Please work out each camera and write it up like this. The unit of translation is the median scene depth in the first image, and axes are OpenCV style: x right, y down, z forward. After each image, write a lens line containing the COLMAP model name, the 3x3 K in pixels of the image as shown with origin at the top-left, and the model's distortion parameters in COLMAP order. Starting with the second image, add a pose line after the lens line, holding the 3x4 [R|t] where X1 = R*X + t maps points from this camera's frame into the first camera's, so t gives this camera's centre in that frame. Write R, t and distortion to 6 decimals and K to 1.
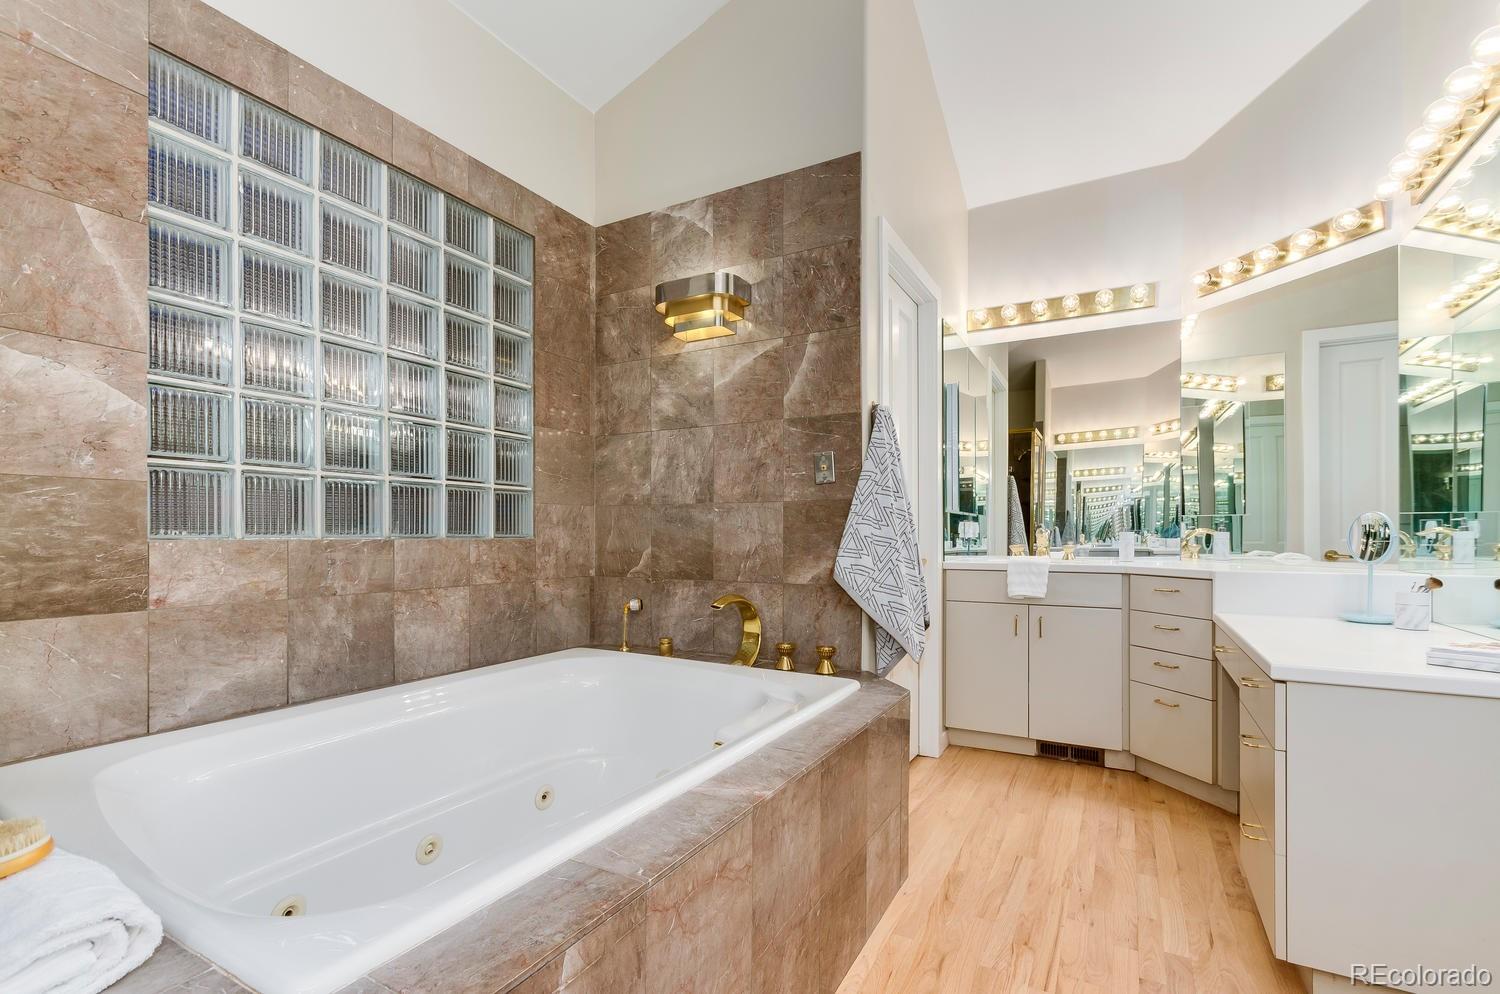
lens RADIAL K [[679.7, 0, 751.3], [0, 679.7, 539.5], [0, 0, 1]] dist [-0.018789, 0.000005]
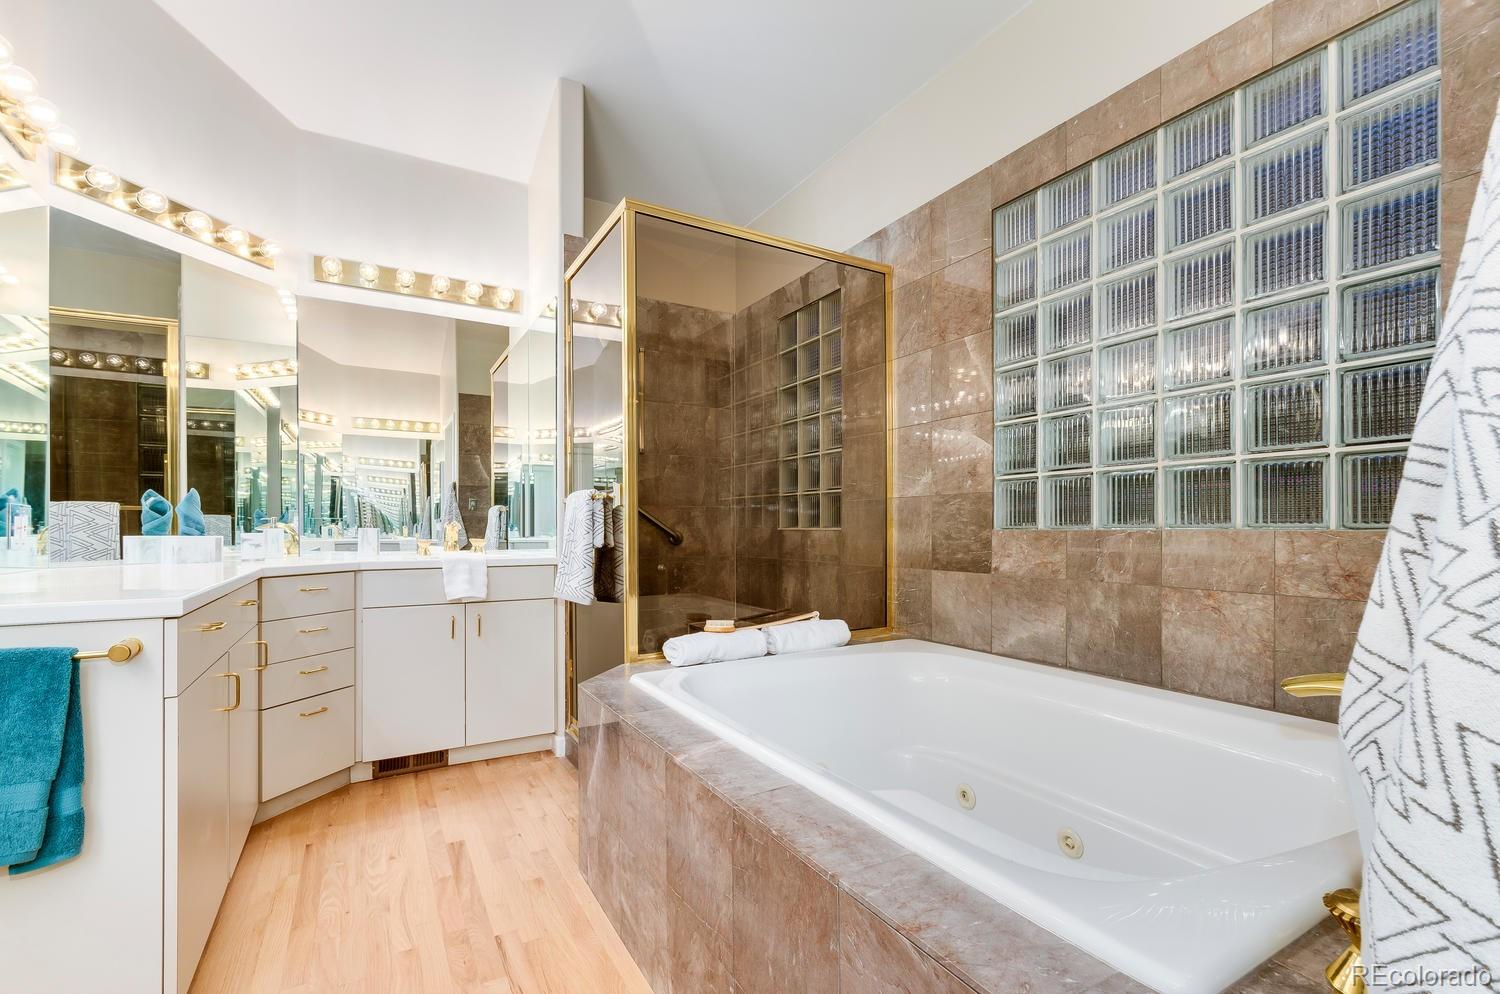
lens RADIAL K [[656.8, 0, 756.4], [0, 656.8, 525.0], [0, 0, 1]] dist [0.003812, 0.000192]
pose [[-0.508847, 0.000919, -0.860856, 0.591860], [-0.001061, 0.999998, 0.001695, -0.009258], [0.860856, 0.001776, -0.508845, 1.100255]]
